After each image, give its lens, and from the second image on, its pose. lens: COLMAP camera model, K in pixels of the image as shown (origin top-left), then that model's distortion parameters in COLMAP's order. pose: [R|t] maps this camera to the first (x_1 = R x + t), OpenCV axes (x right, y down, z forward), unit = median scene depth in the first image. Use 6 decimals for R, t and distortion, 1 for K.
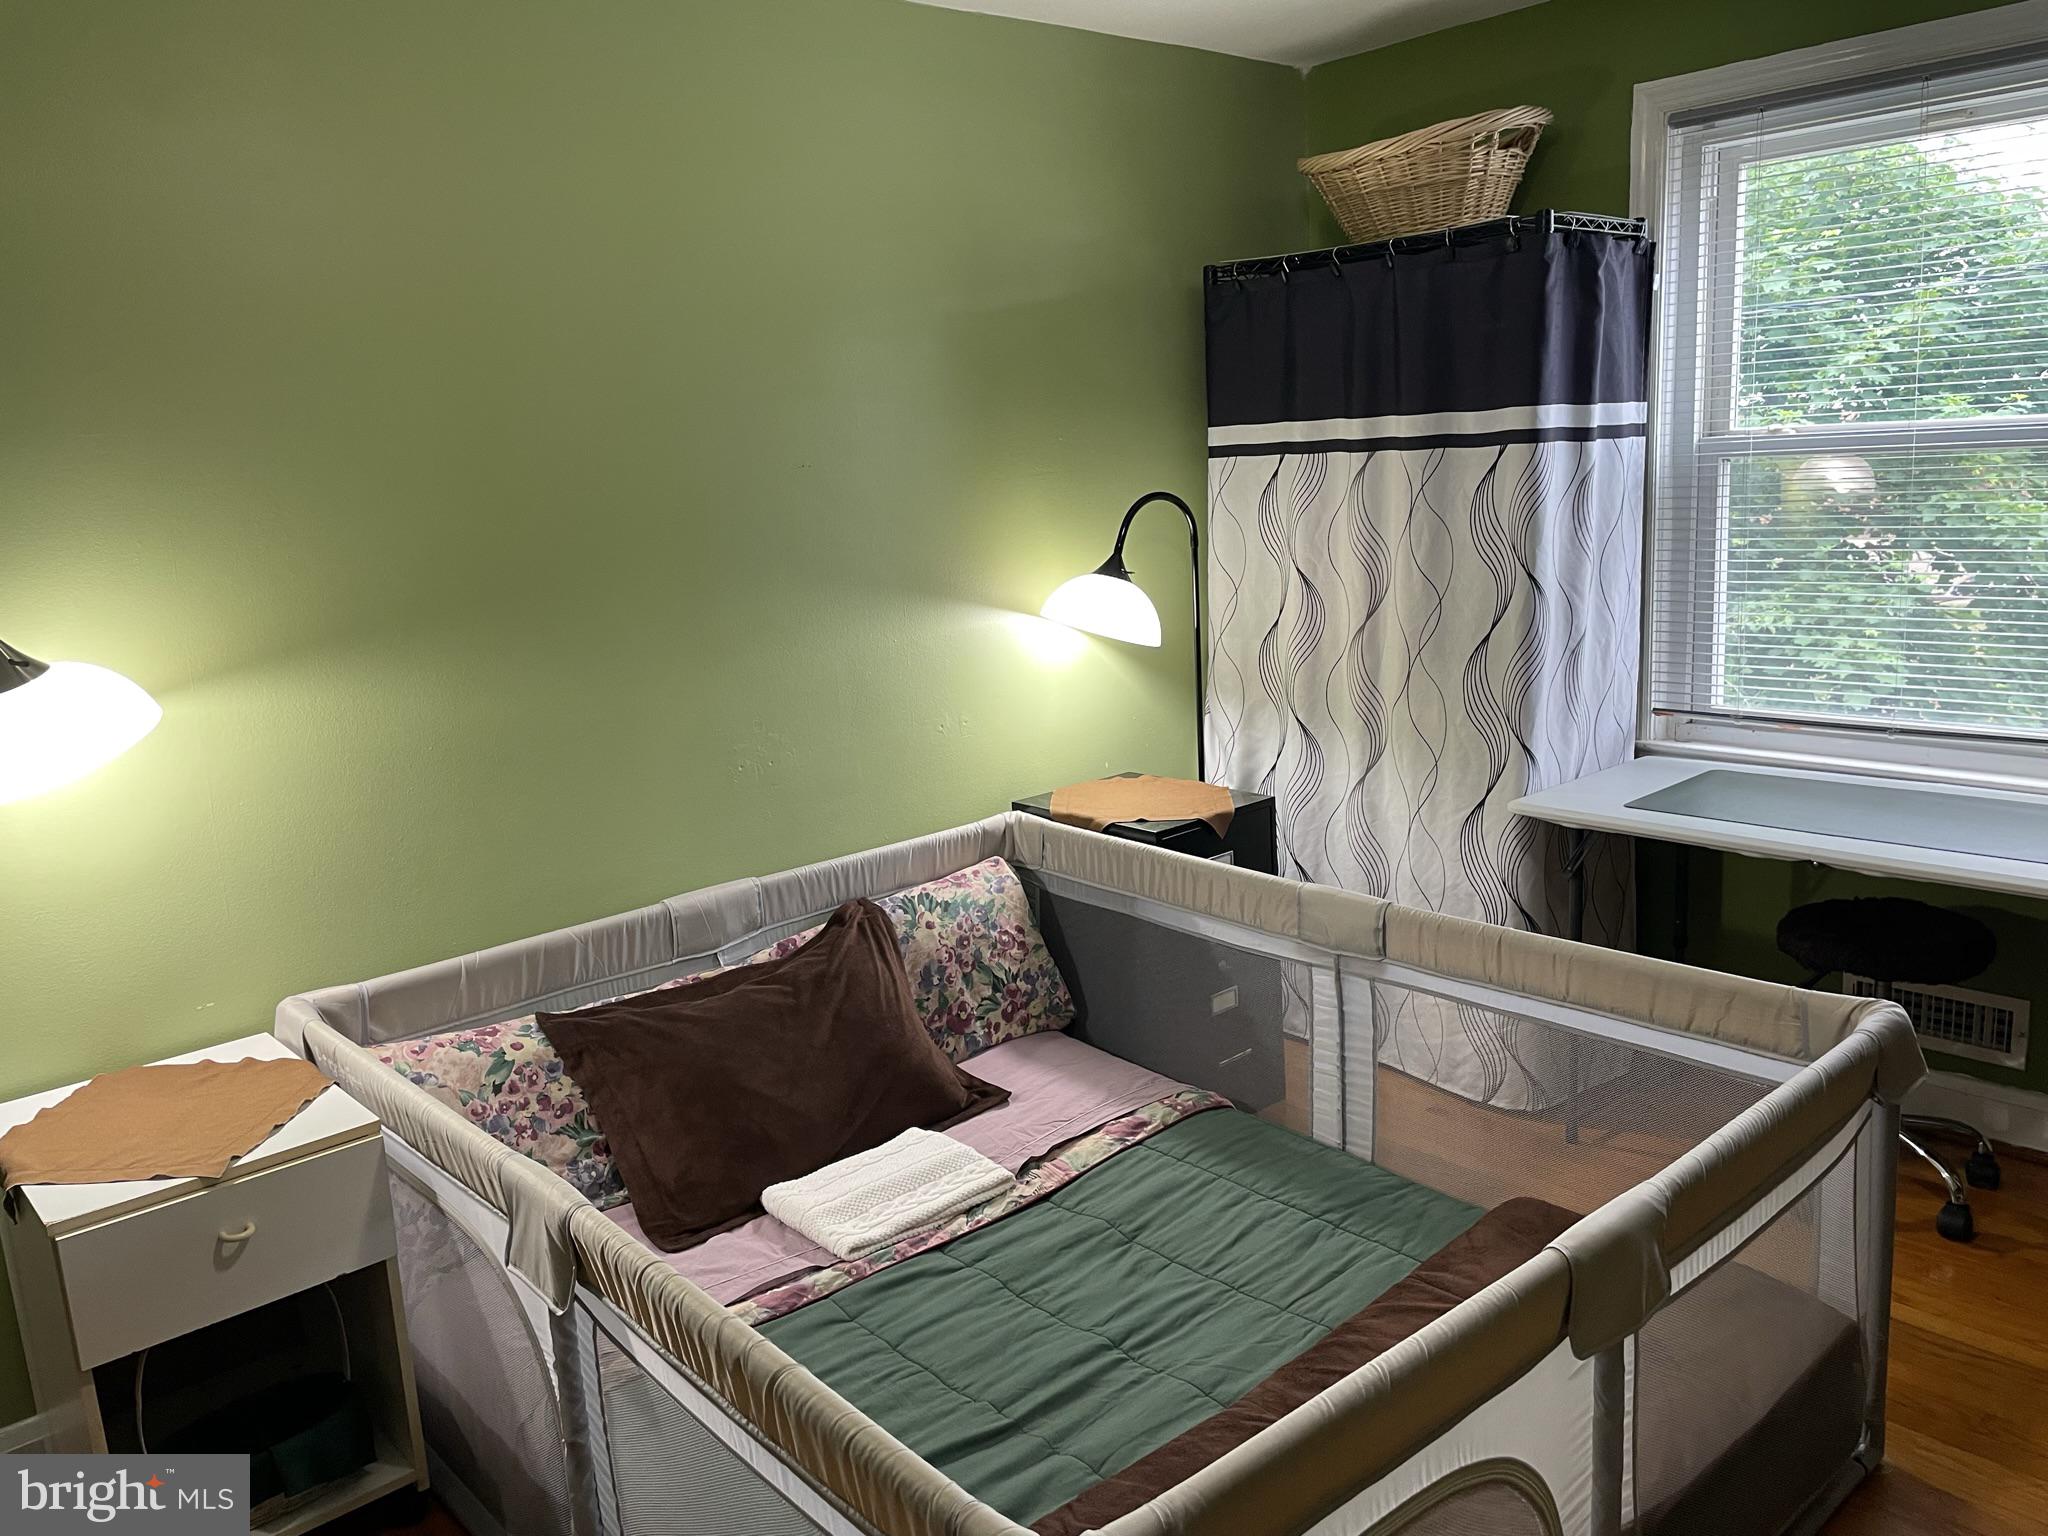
lens RADIAL K [[1546.7, 0, 1028.1], [0, 1546.7, 757.6], [0, 0, 1]] dist [0.095256, -0.121453]
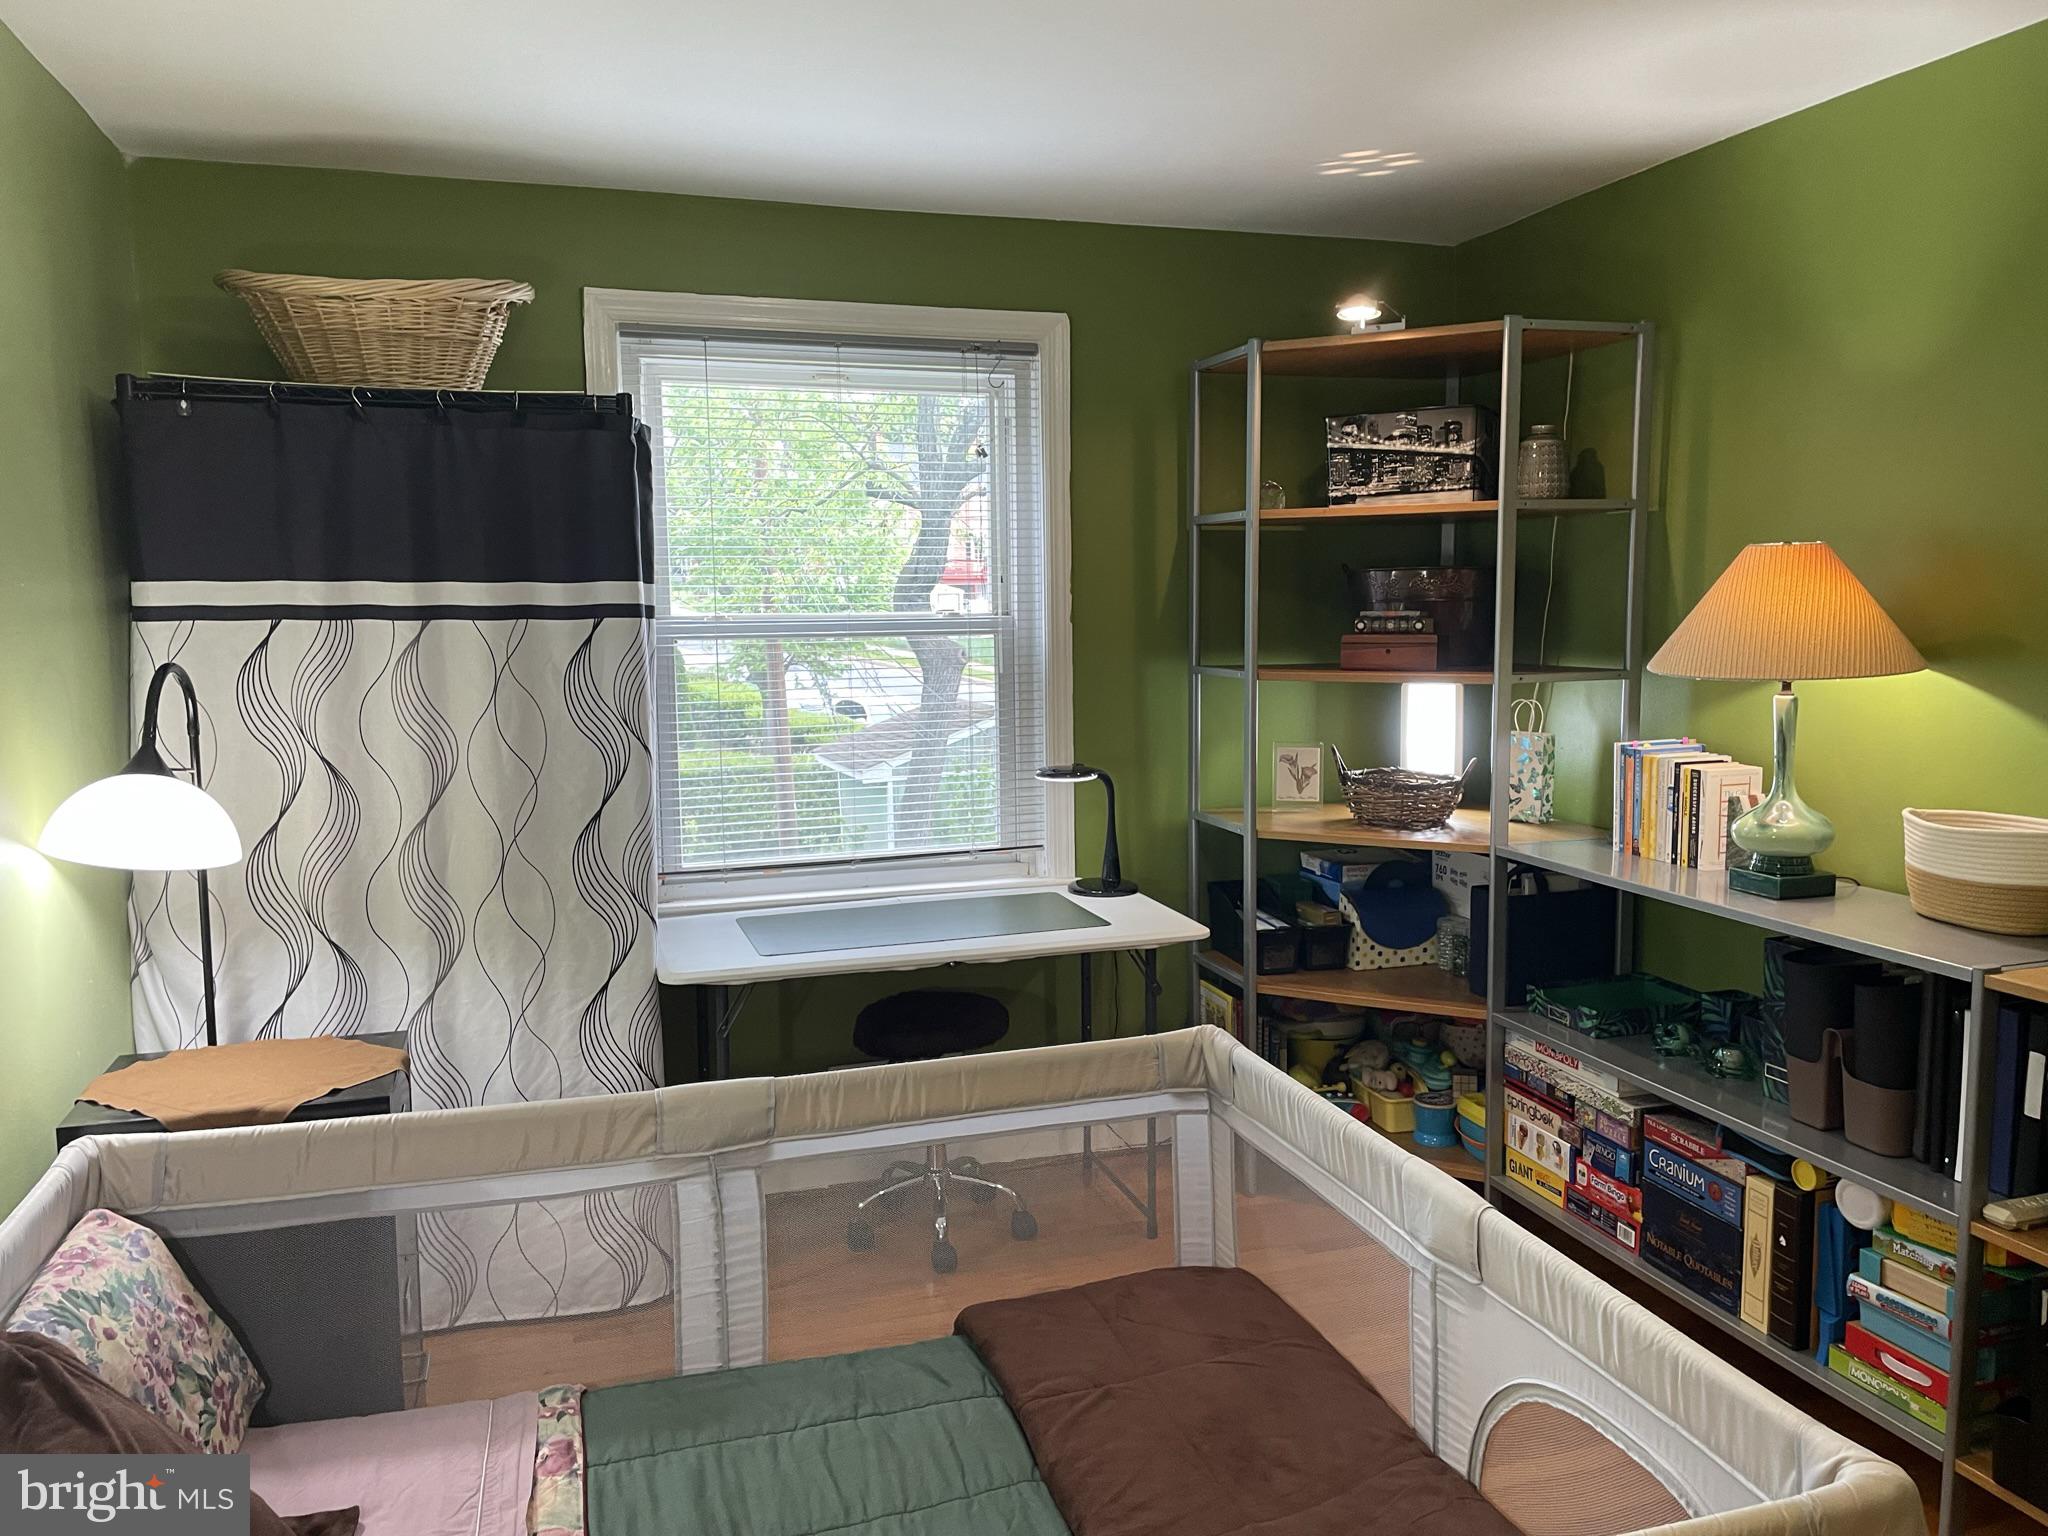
lens RADIAL K [[1546.7, 0, 1037.5], [0, 1546.7, 775.5], [0, 0, 1]] dist [0.095256, -0.121453]
pose [[0.399218, -0.056292, 0.915126, -0.465894], [0.167942, 0.985716, -0.012630, -0.041882], [-0.901344, 0.158730, 0.402970, 0.354700]]
